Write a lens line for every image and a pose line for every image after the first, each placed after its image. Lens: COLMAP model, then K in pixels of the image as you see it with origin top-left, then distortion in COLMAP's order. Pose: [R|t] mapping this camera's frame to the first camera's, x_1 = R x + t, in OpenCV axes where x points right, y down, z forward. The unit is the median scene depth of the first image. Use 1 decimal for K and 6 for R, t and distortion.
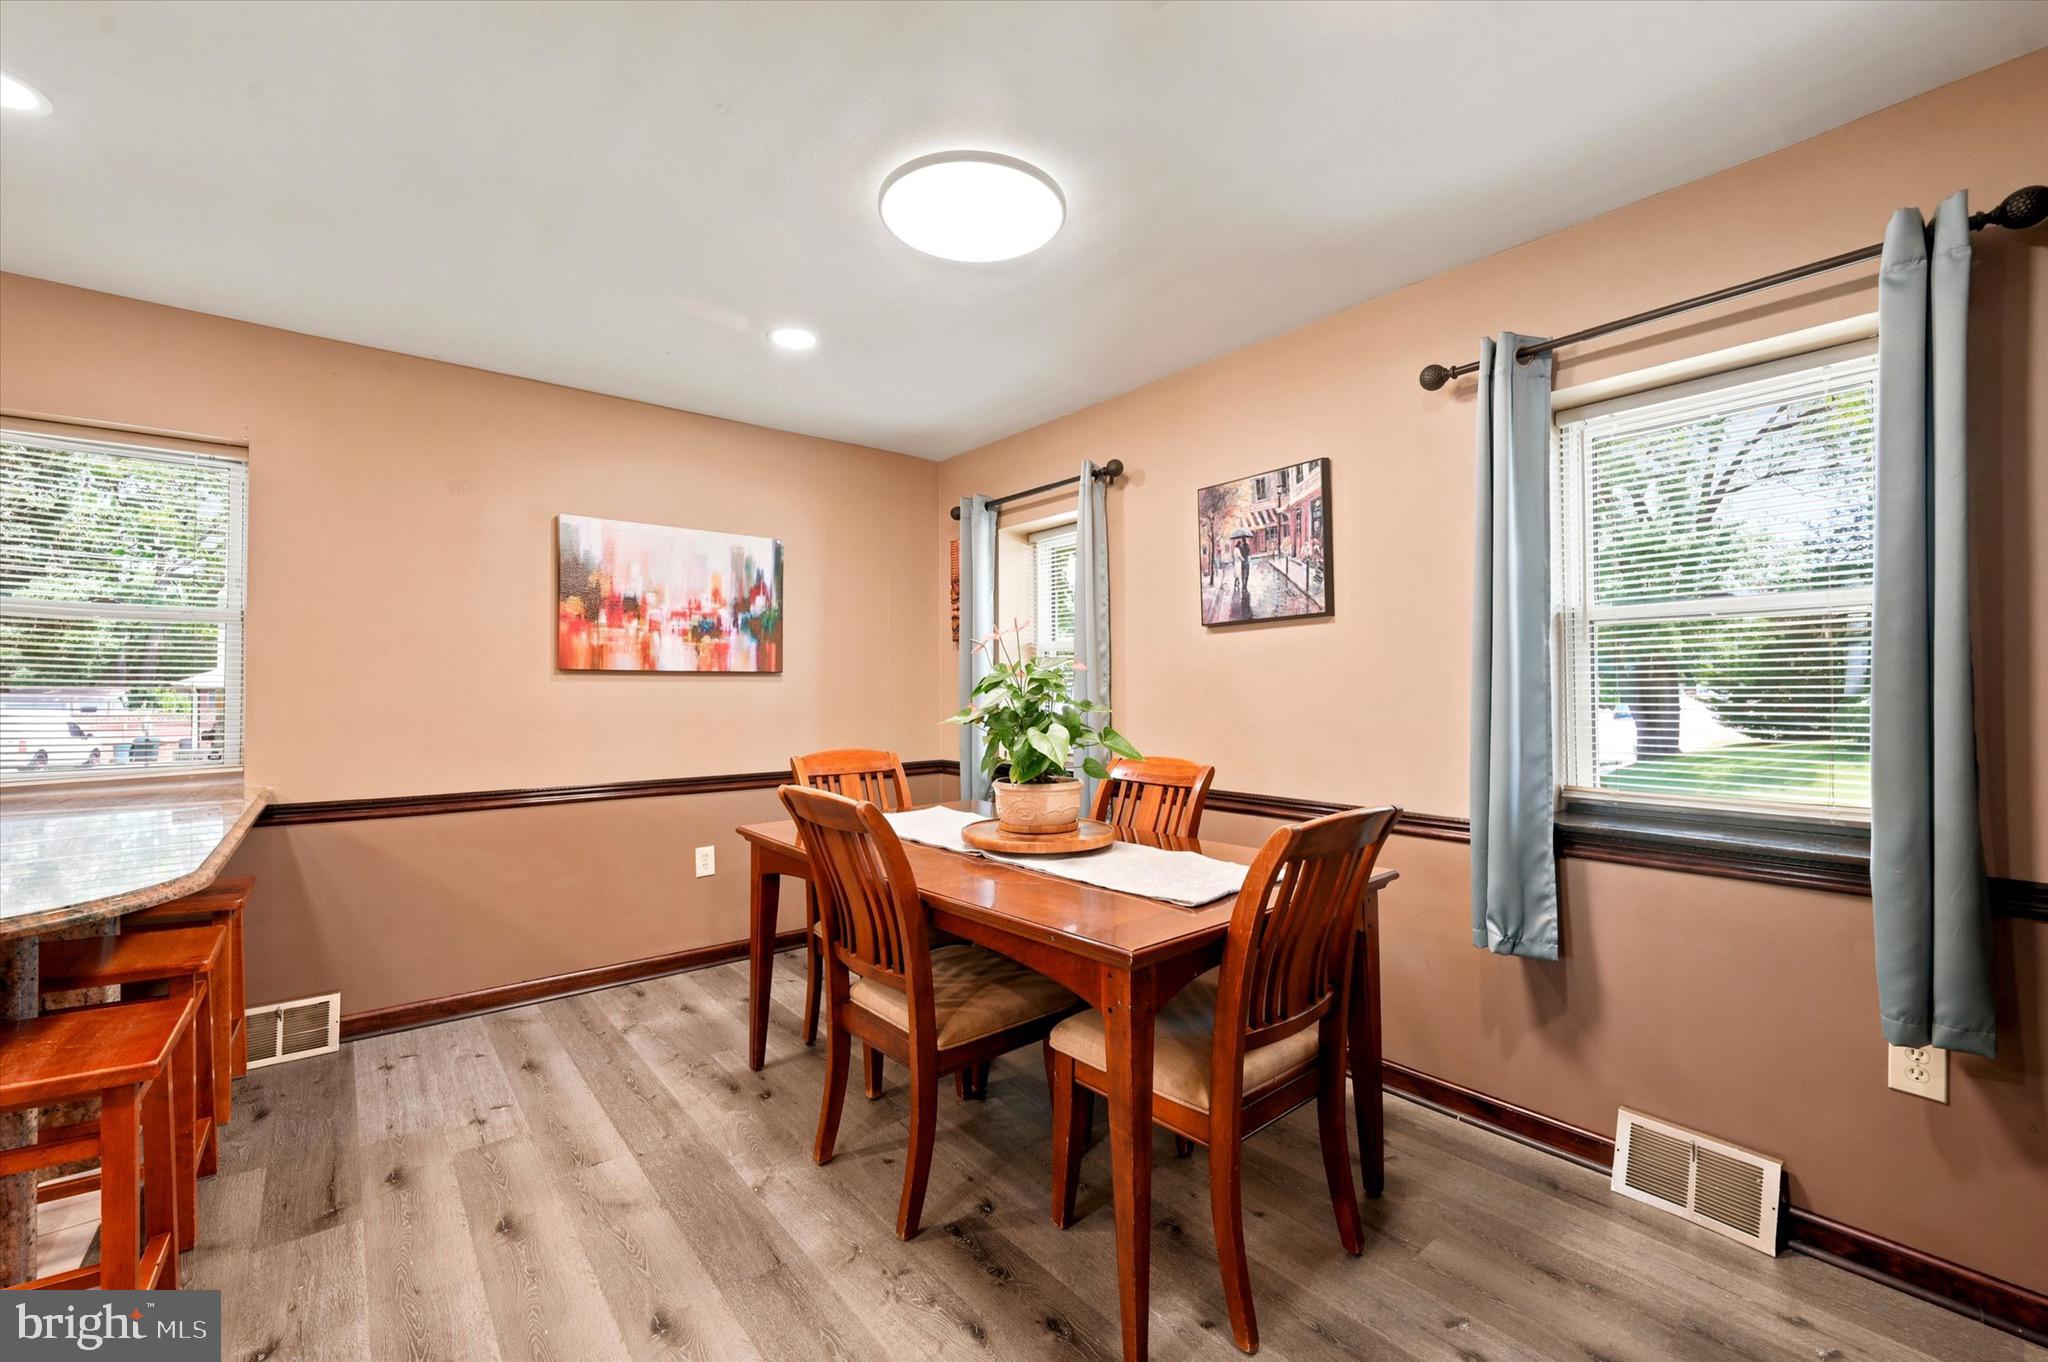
lens RADIAL K [[824.6, 0, 1024.0], [0, 824.6, 681.0], [0, 0, 1]] dist [-0.000490, -0.000026]
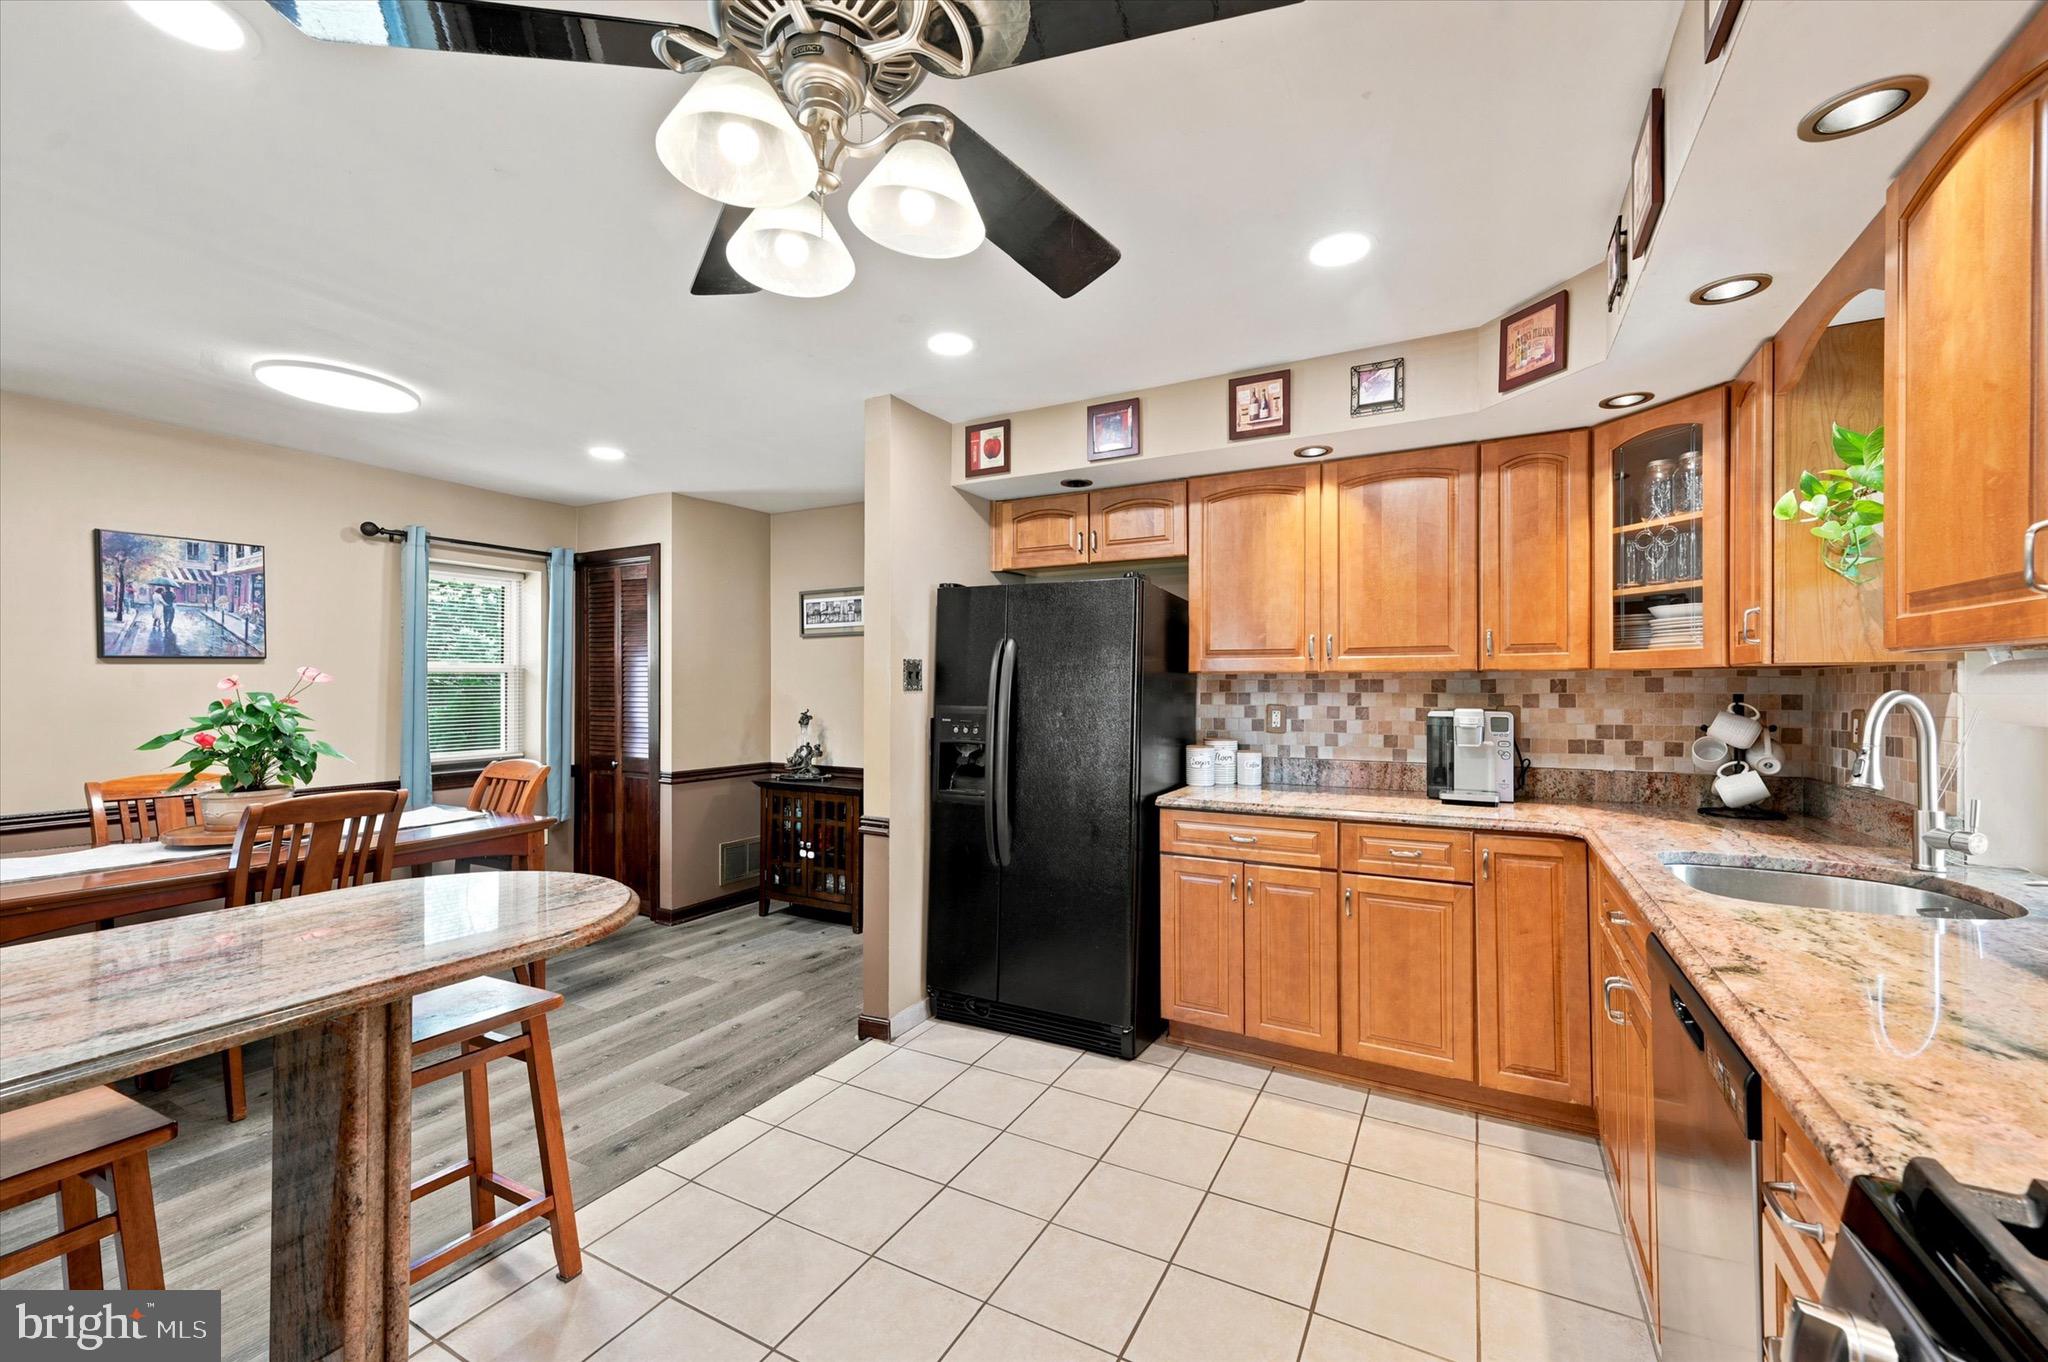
lens RADIAL K [[821.5, 0, 1025.4], [0, 821.5, 688.3], [0, 0, 1]] dist [0.002728, 0.000206]
pose [[-0.368377, -0.000548, 0.929676, -1.298021], [-0.007812, 0.999966, -0.002506, -0.033072], [-0.929644, -0.008185, -0.368369, 0.284957]]
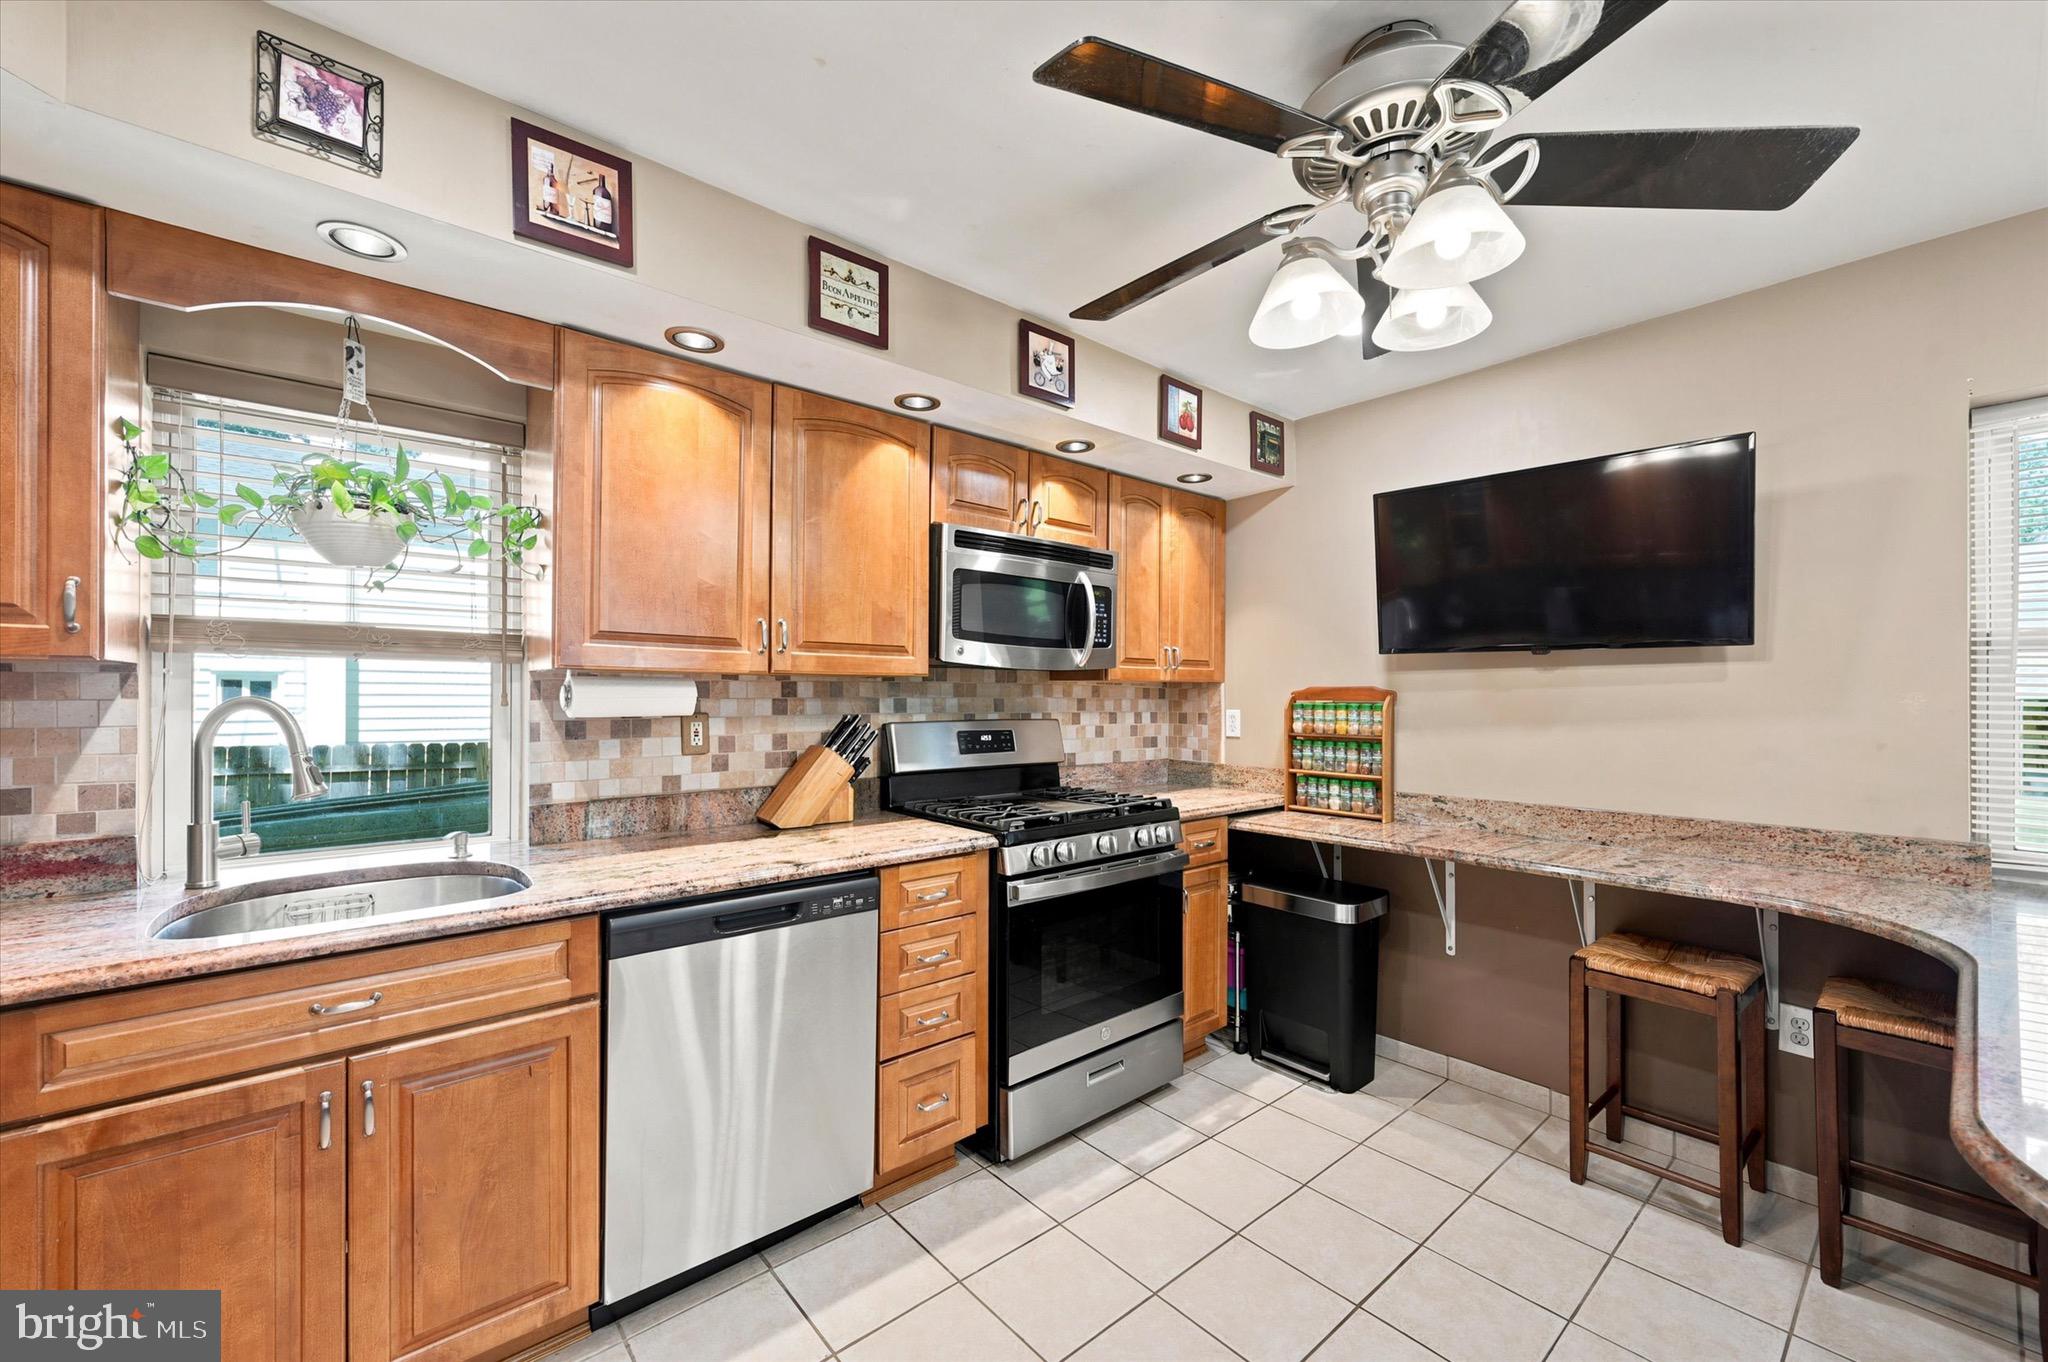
lens RADIAL K [[811.9, 0, 1024.7], [0, 811.9, 694.4], [0, 0, 1]] dist [-0.001740, 0.000085]
pose [[0.013025, -0.000056, -0.999915, -0.422184], [0.005093, 0.999987, 0.000011, -0.036298], [0.999902, -0.005093, 0.013025, 0.011126]]
